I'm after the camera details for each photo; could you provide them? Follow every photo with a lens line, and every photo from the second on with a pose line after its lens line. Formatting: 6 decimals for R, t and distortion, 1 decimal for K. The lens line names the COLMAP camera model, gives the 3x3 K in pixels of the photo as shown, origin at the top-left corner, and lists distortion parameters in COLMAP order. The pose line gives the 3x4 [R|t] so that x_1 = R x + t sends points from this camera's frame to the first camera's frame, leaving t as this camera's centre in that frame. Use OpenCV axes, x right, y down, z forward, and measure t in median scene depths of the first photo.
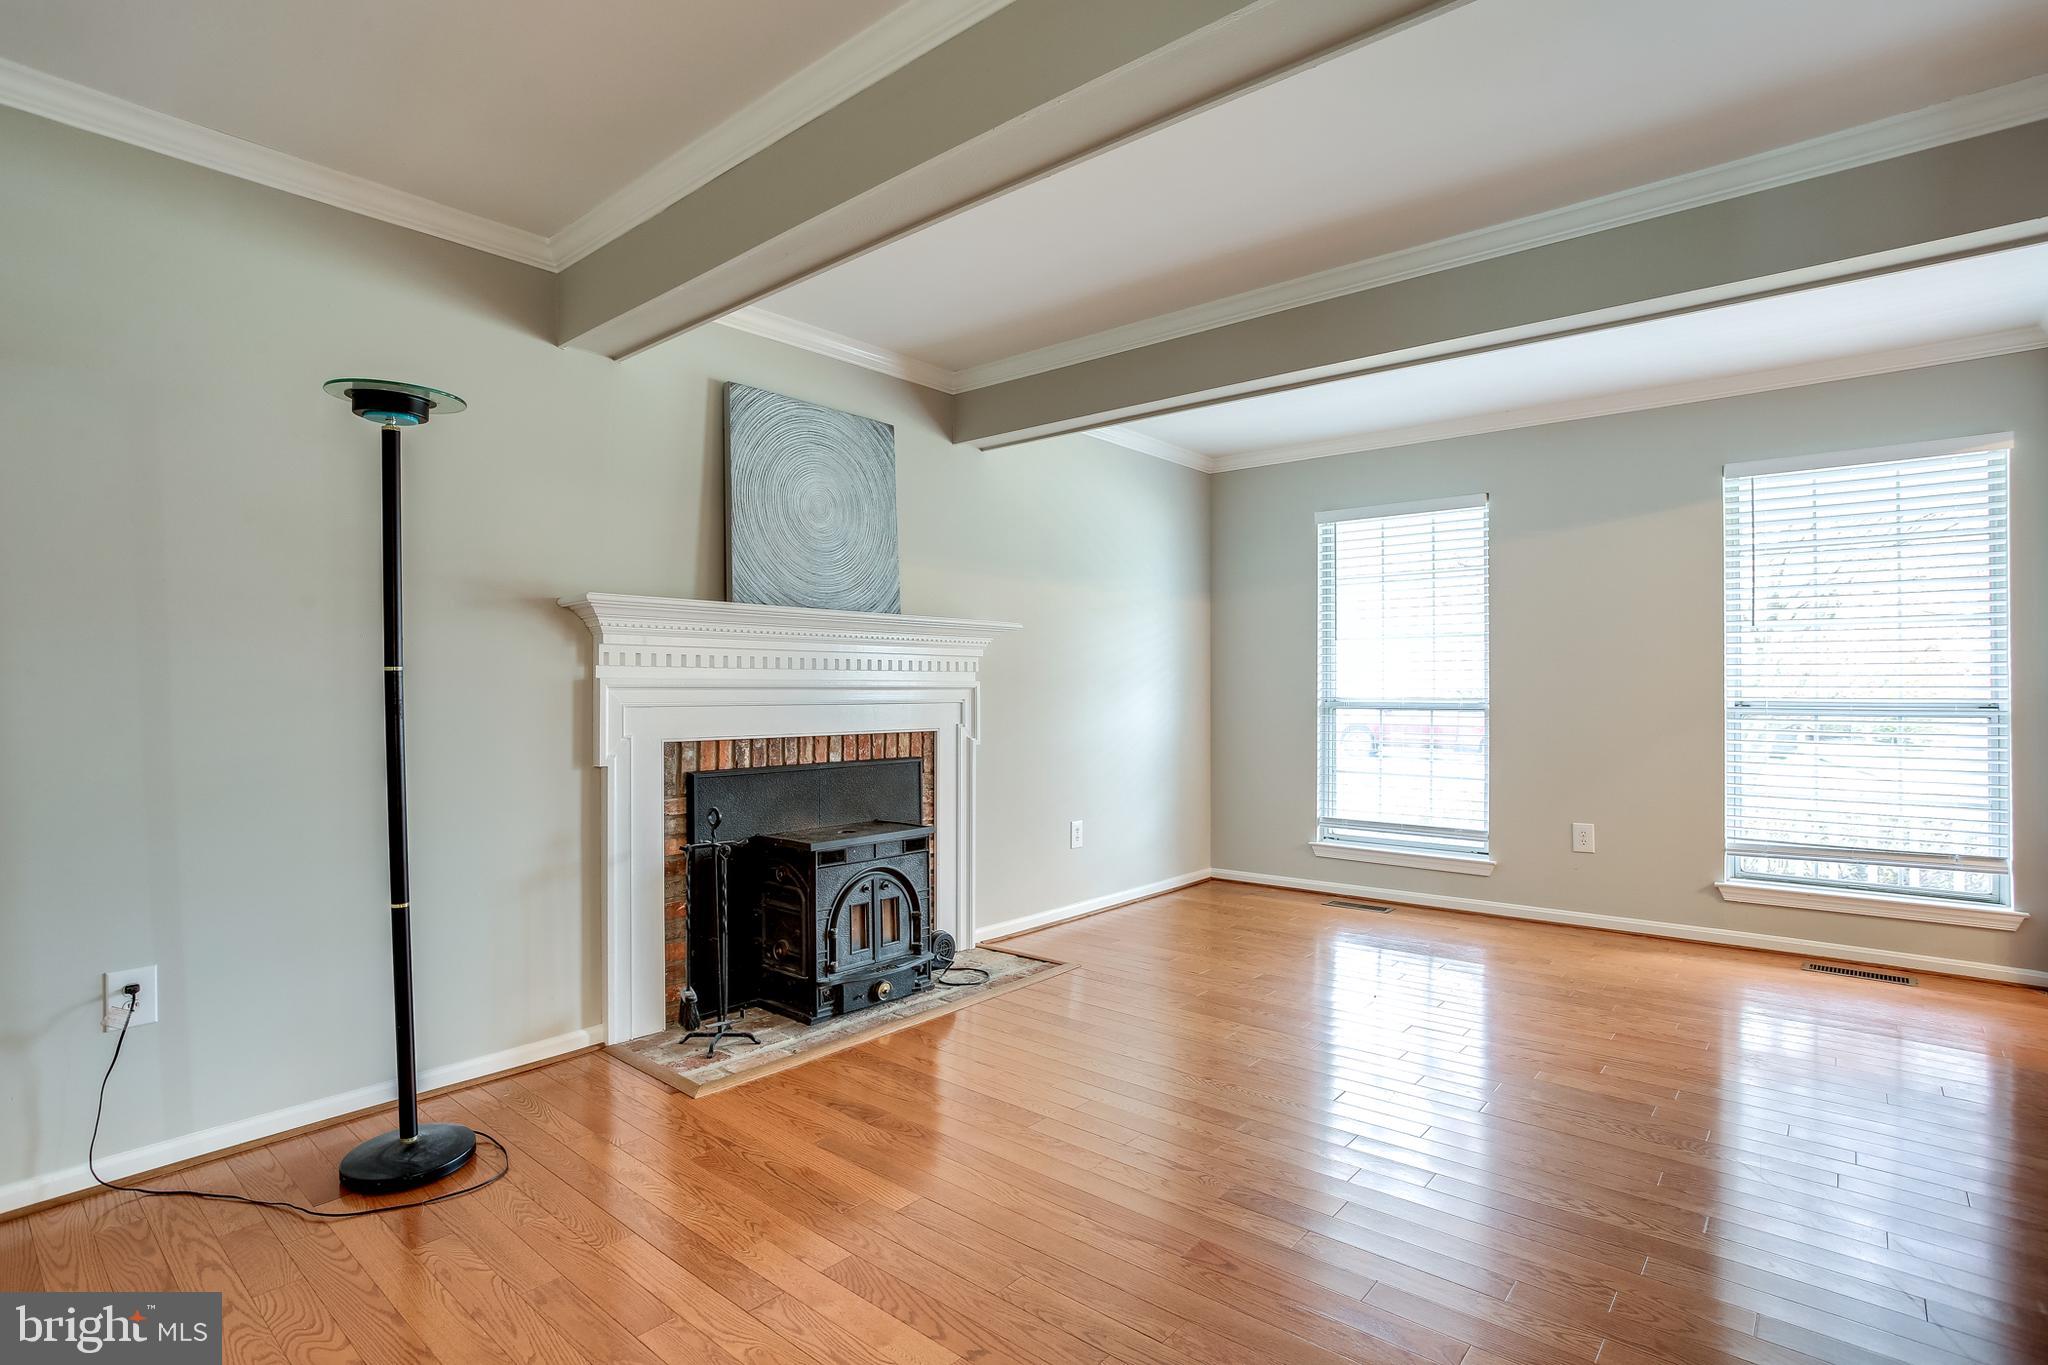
lens RADIAL K [[1028.9, 0, 989.1], [0, 1028.9, 677.8], [0, 0, 1]] dist [-0.001361, 0.000101]
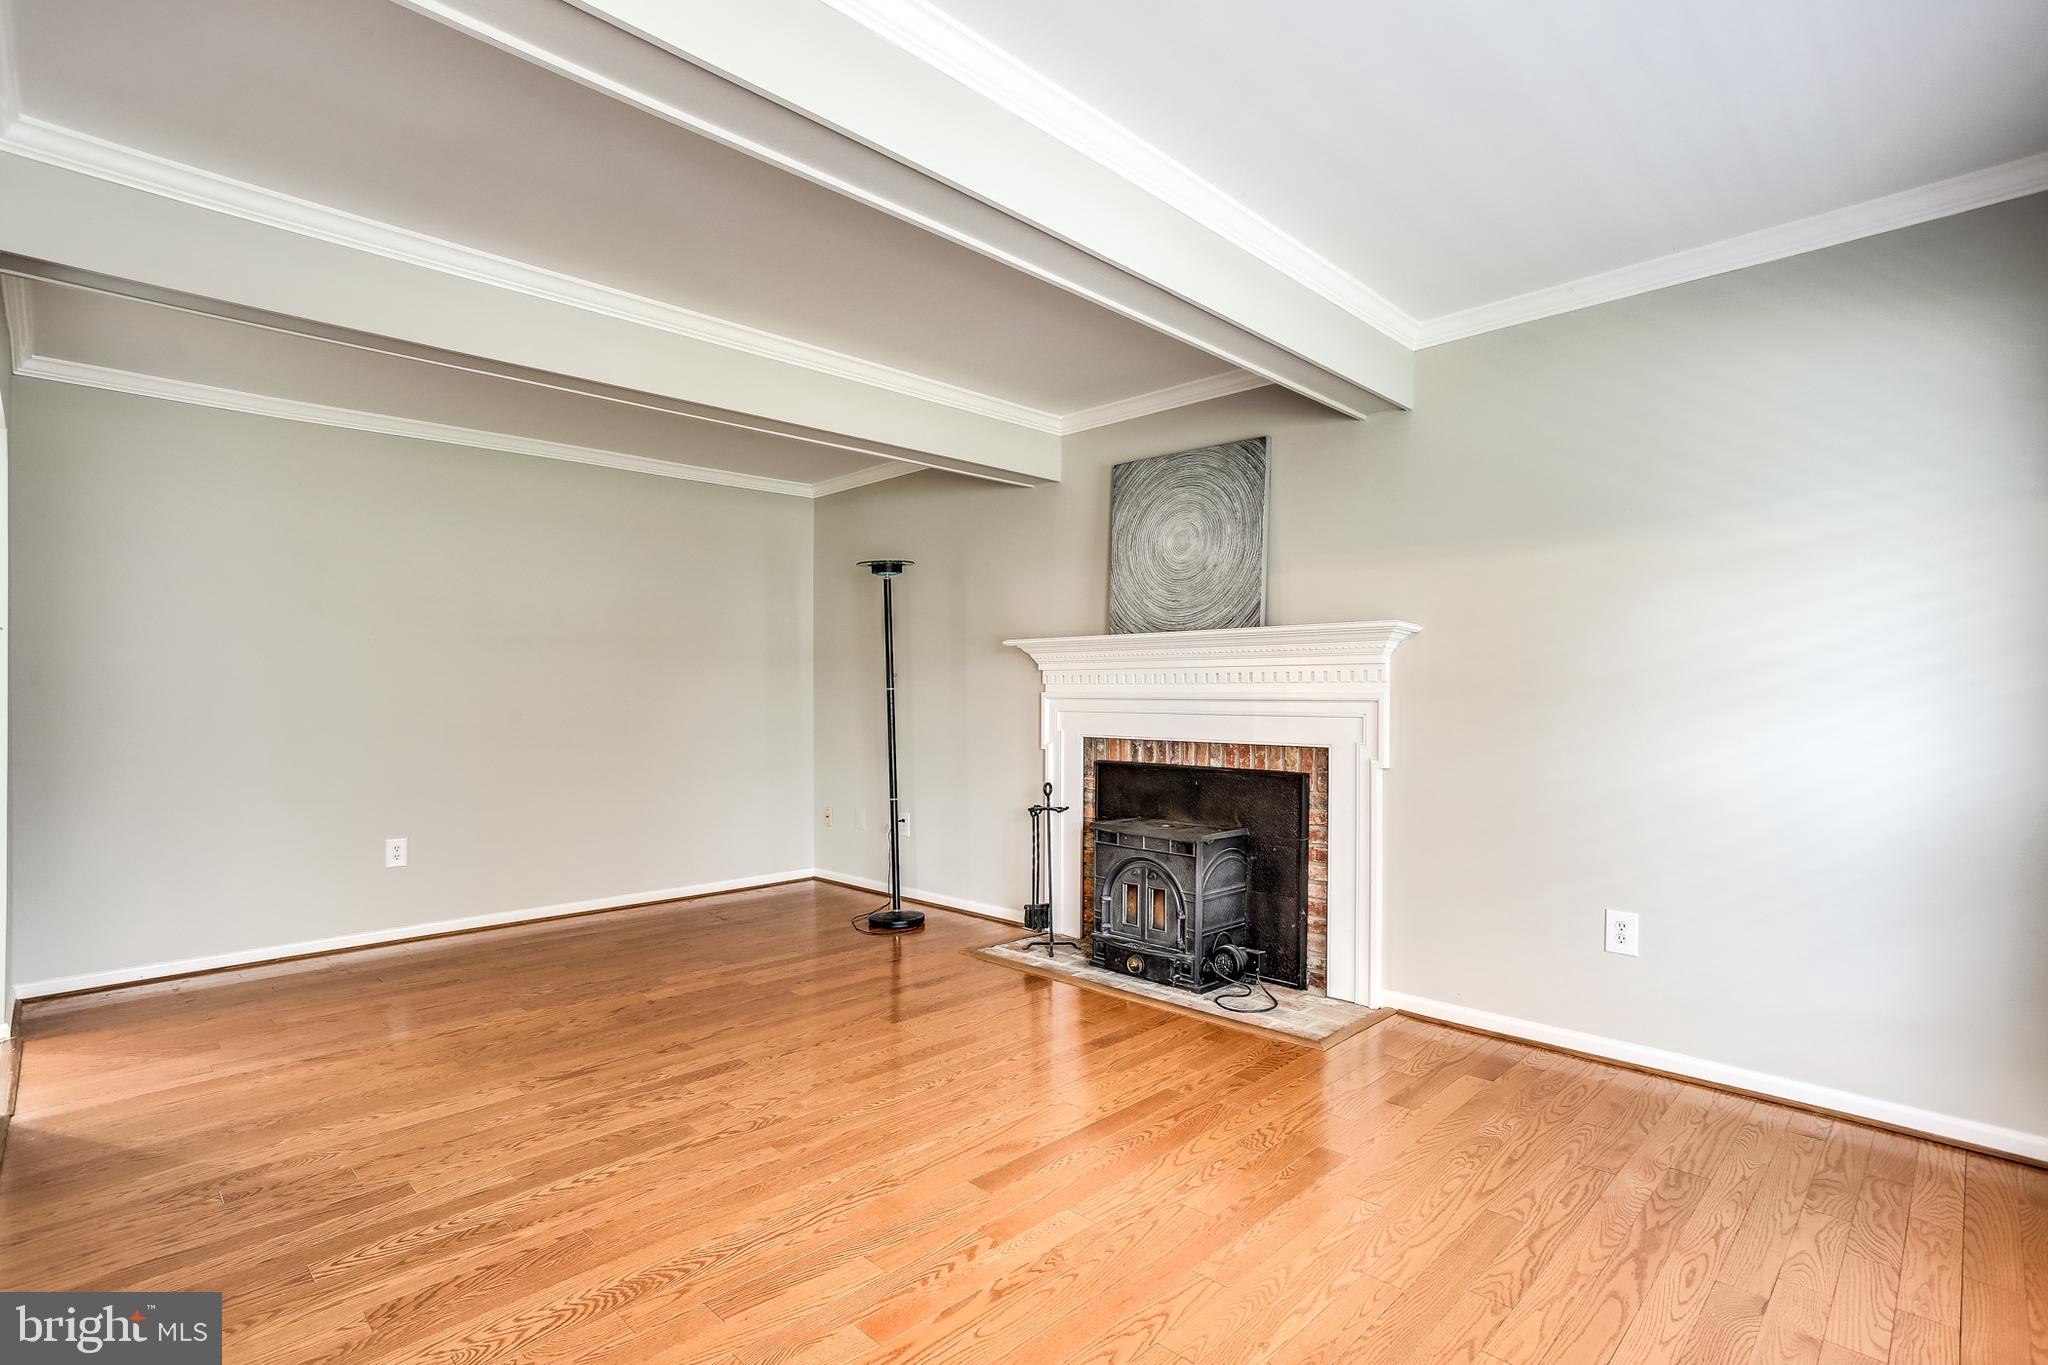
lens RADIAL K [[975.9, 0, 1032.8], [0, 975.9, 692.5], [0, 0, 1]] dist [-0.001760, 0.000430]
pose [[-0.030045, -0.006016, -0.999530, 0.941203], [0.002597, 0.999978, -0.006096, 0.008459], [0.999545, -0.002779, -0.030029, 0.881418]]
